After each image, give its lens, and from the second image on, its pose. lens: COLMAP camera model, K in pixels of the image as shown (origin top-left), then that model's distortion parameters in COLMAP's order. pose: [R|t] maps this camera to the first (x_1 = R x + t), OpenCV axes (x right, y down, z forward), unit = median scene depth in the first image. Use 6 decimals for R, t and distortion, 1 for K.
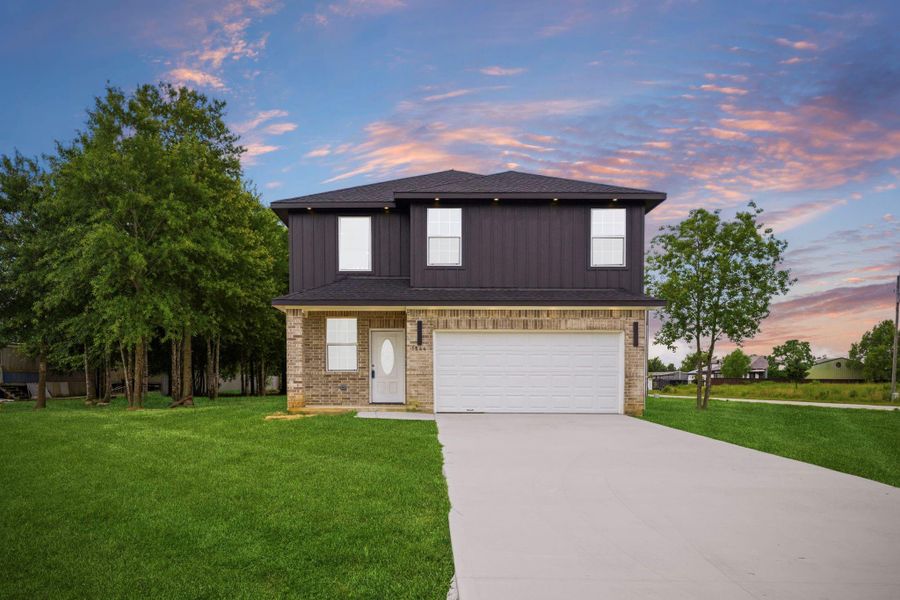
lens RADIAL K [[747.7, 0, 439.3], [0, 747.7, 404.4], [0, 0, 1]] dist [0.009189, 0.006001]
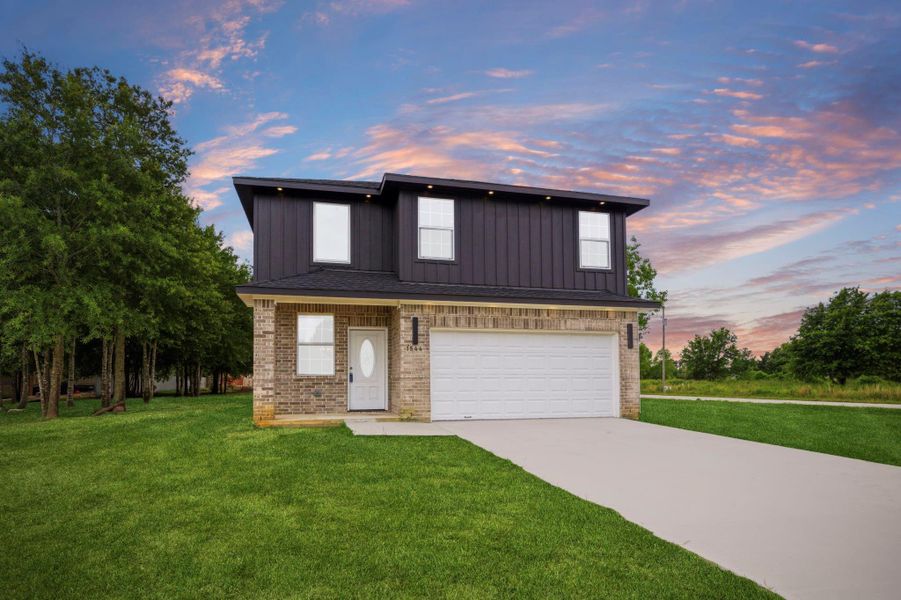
lens RADIAL K [[490.8, 0, 442.1], [0, 490.8, 356.5], [0, 0, 1]] dist [-0.002368, 0.000529]
pose [[0.969260, 0.004012, 0.246007, -0.132630], [0.014790, 0.997109, -0.074535, -0.021553], [-0.245595, 0.075882, 0.966398, 0.423812]]
